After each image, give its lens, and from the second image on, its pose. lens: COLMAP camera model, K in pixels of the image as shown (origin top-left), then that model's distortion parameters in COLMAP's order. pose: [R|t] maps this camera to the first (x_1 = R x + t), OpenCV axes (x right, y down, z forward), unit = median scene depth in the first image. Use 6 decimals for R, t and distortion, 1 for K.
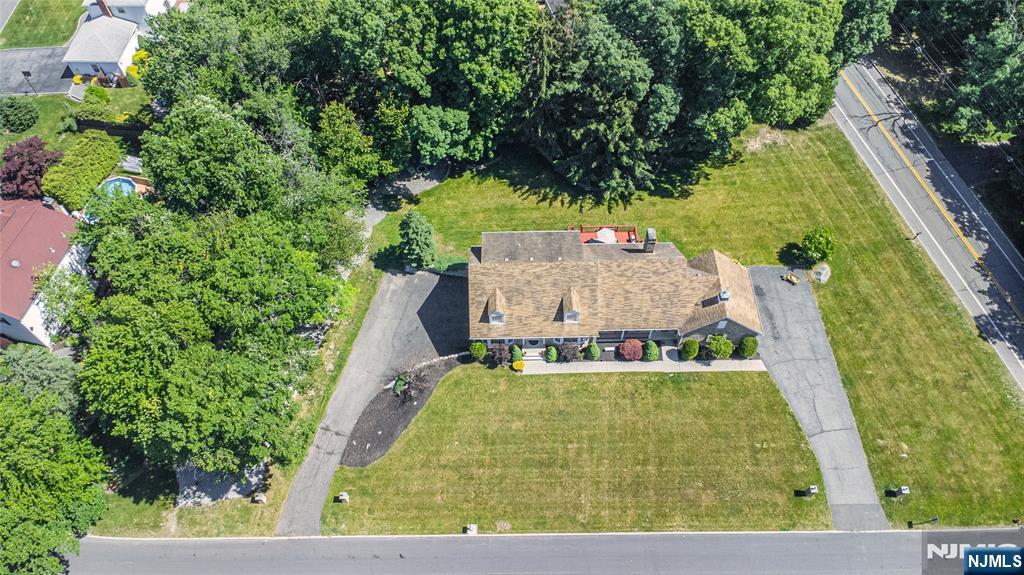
lens RADIAL K [[746.5, 0, 509.6], [0, 746.5, 283.5], [0, 0, 1]] dist [0.017154, -0.012575]
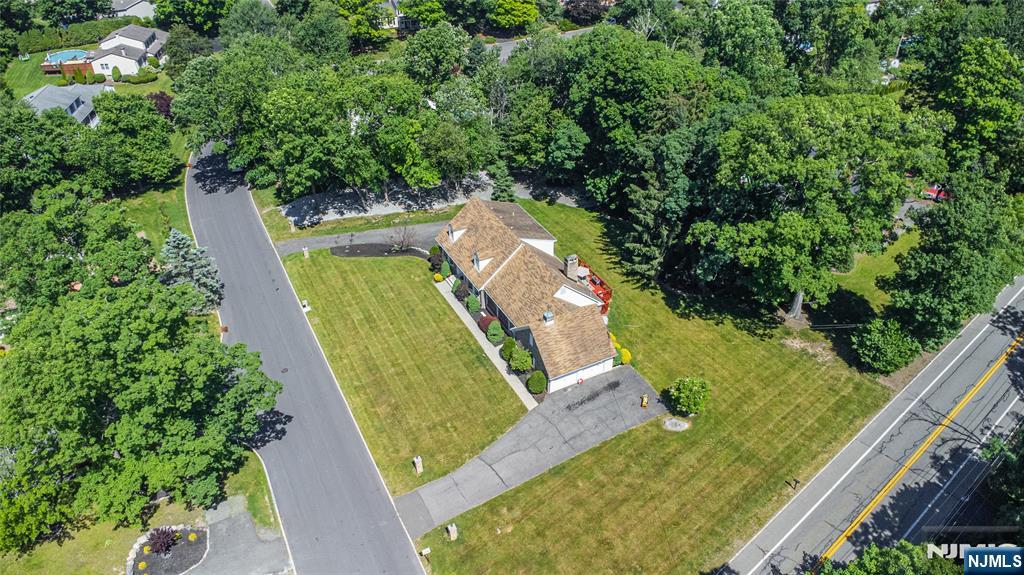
lens RADIAL K [[746.5, 0, 514.3], [0, 746.5, 284.1], [0, 0, 1]] dist [0.017154, -0.012575]
pose [[0.452185, 0.524862, -0.721144, 0.907170], [-0.745758, 0.665997, 0.017105, 0.002621], [0.489258, 0.530065, 0.692574, 0.206093]]
